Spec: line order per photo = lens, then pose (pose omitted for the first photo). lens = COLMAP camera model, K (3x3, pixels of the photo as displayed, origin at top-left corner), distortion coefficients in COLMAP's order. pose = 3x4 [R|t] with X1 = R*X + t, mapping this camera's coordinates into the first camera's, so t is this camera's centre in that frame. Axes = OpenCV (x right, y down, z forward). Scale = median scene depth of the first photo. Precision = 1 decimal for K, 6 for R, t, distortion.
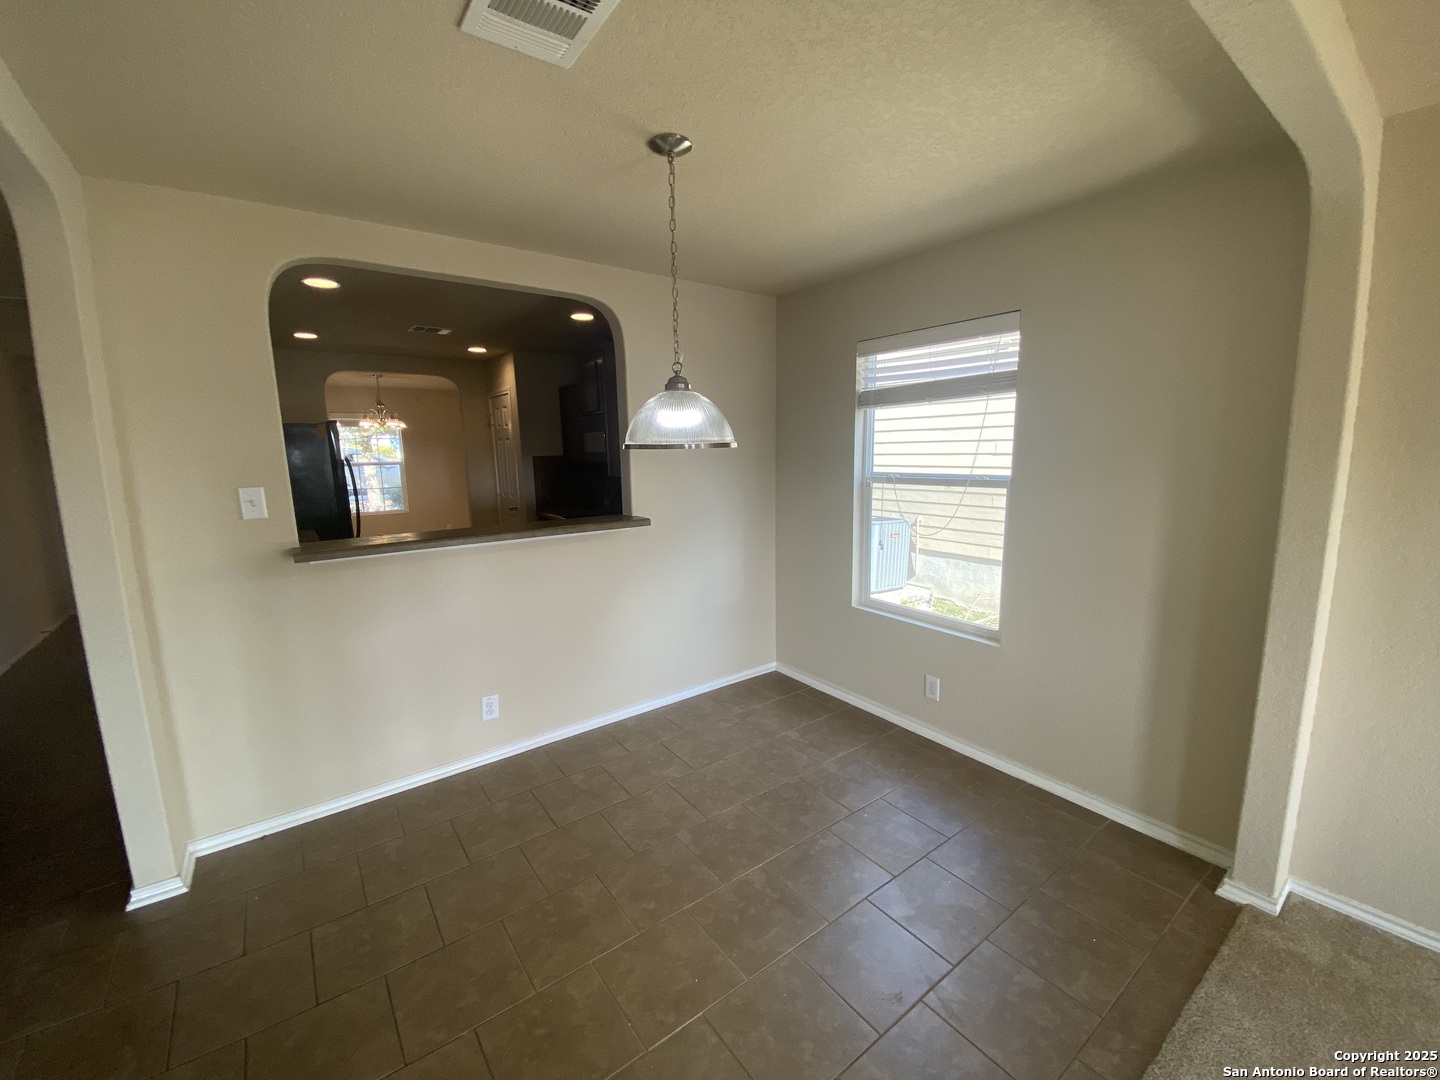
lens RADIAL K [[594.5, 0, 725.4], [0, 594.5, 535.9], [0, 0, 1]] dist [0.027591, -0.024862]
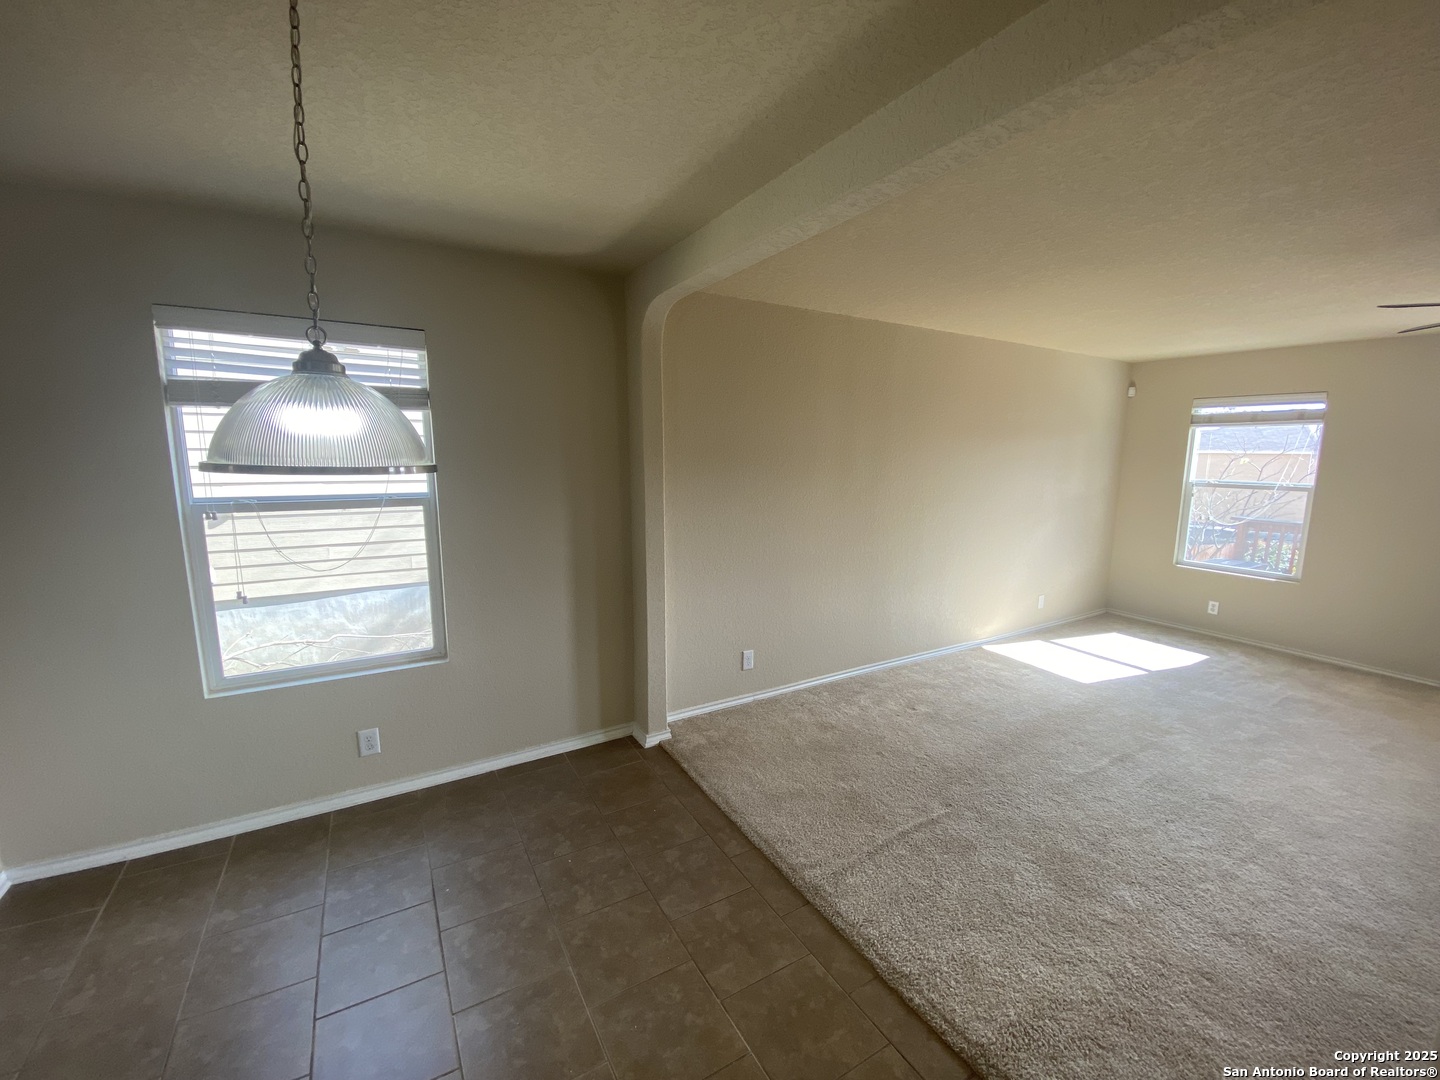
lens RADIAL K [[594.5, 0, 725.4], [0, 594.5, 535.9], [0, 0, 1]] dist [0.027591, -0.024862]
pose [[0.089978, -0.124175, 0.988172, -0.459343], [0.136197, 0.984410, 0.111301, -0.070073], [-0.986587, 0.124572, 0.105487, 0.395447]]
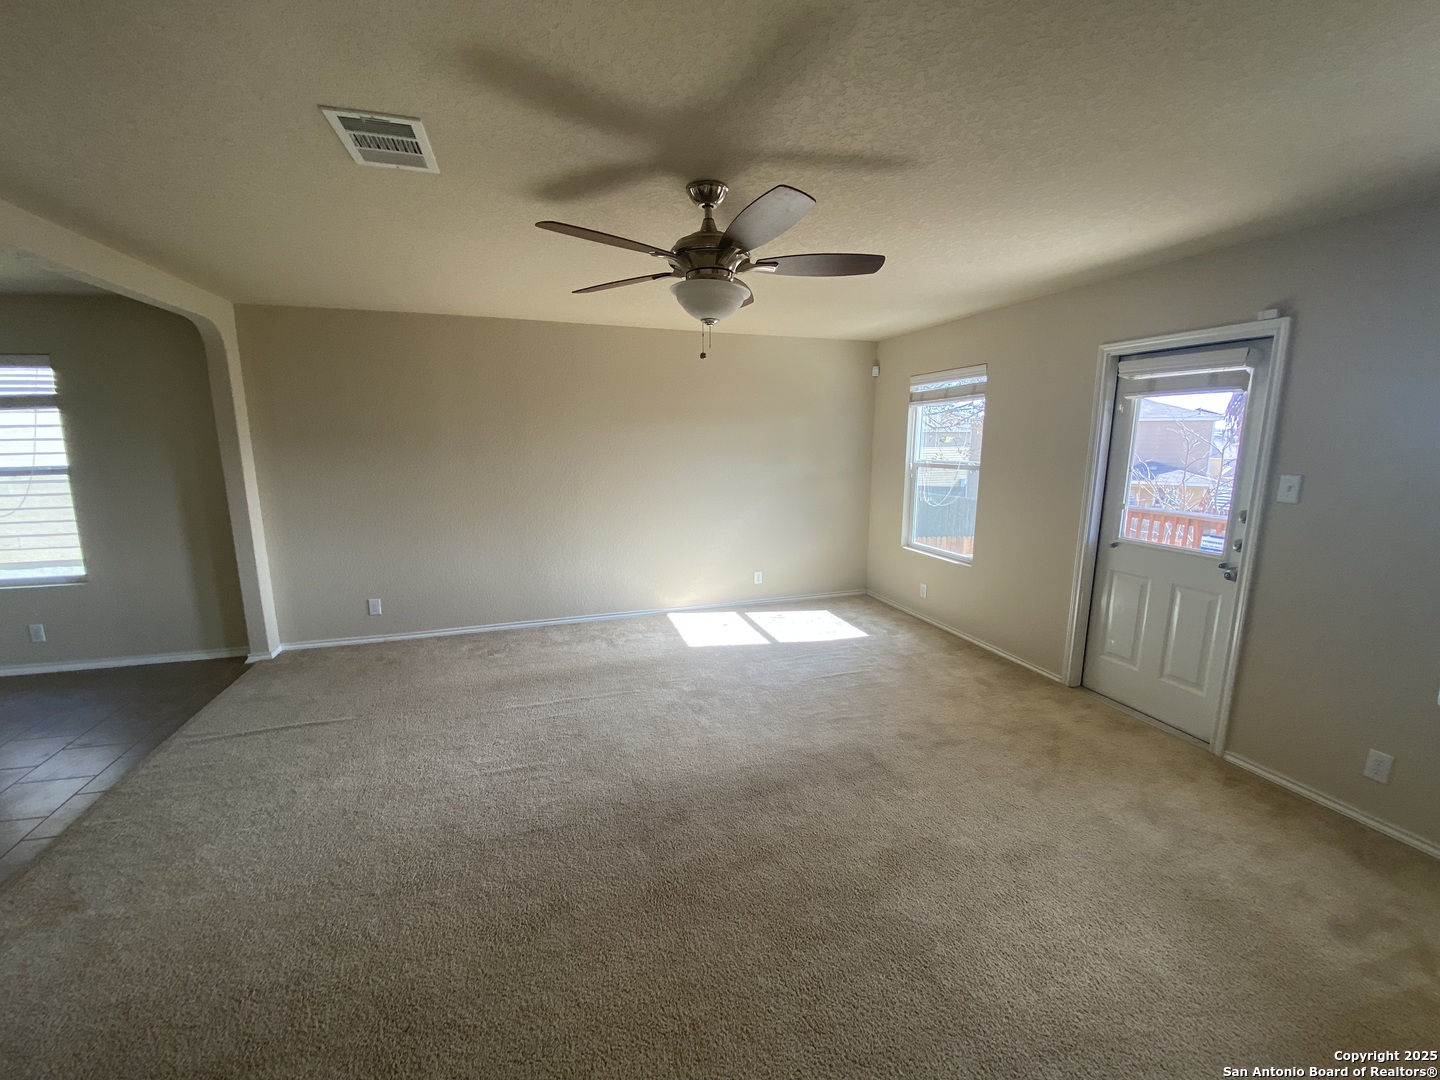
lens RADIAL K [[594.5, 0, 725.4], [0, 594.5, 535.9], [0, 0, 1]] dist [0.027591, -0.024862]
pose [[0.312840, -0.137747, 0.939764, -0.377608], [0.136520, 0.985675, 0.099030, 0.136240], [-0.939943, 0.097316, 0.327164, -0.905800]]
